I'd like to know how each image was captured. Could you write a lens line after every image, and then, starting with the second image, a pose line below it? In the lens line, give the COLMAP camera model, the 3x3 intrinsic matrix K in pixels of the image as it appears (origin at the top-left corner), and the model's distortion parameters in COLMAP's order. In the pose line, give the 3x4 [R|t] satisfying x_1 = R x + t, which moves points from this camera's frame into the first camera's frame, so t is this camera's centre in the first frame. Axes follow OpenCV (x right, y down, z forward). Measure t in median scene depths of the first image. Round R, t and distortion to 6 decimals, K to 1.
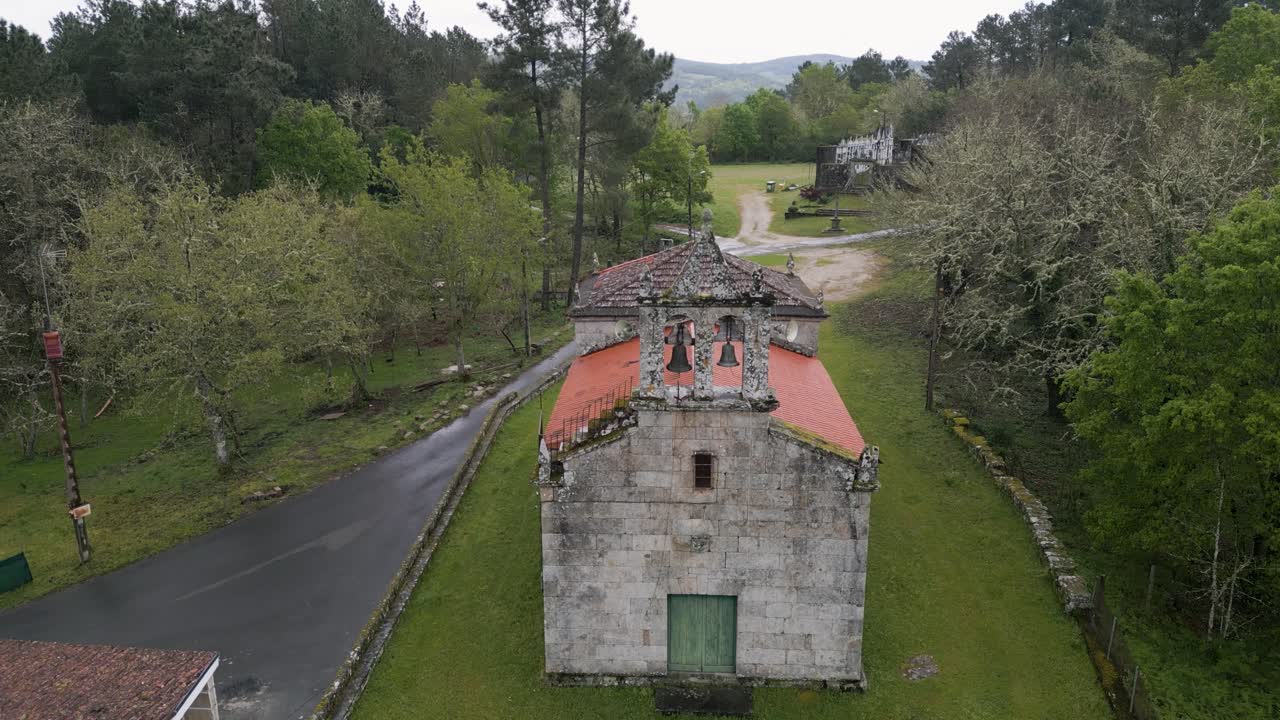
lens RADIAL K [[913.2, 0, 640.0], [0, 913.2, 360.0], [0, 0, 1]] dist [0.138521, -0.194859]
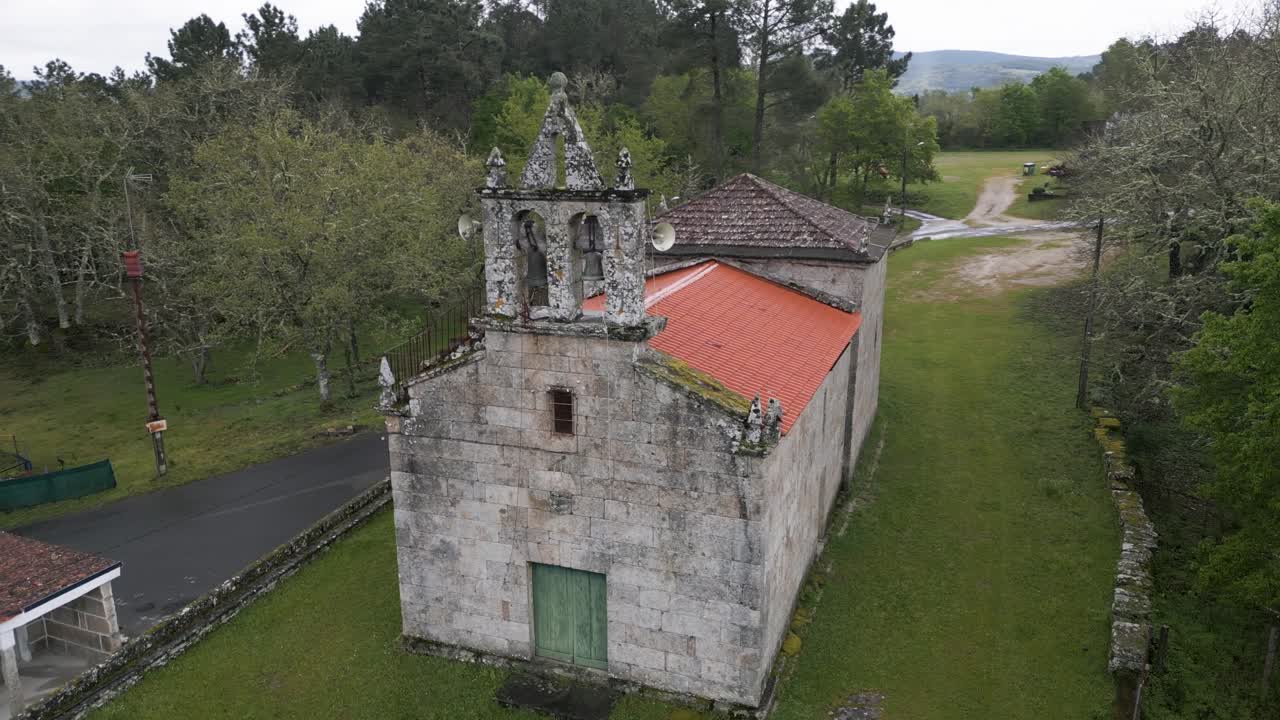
lens RADIAL K [[913.2, 0, 640.0], [0, 913.2, 360.0], [0, 0, 1]] dist [0.138521, -0.194859]
pose [[0.952994, 0.070947, -0.294564, 0.357302], [-0.071295, 0.997409, 0.009570, 0.061777], [0.294480, 0.011881, 0.955584, 0.248809]]
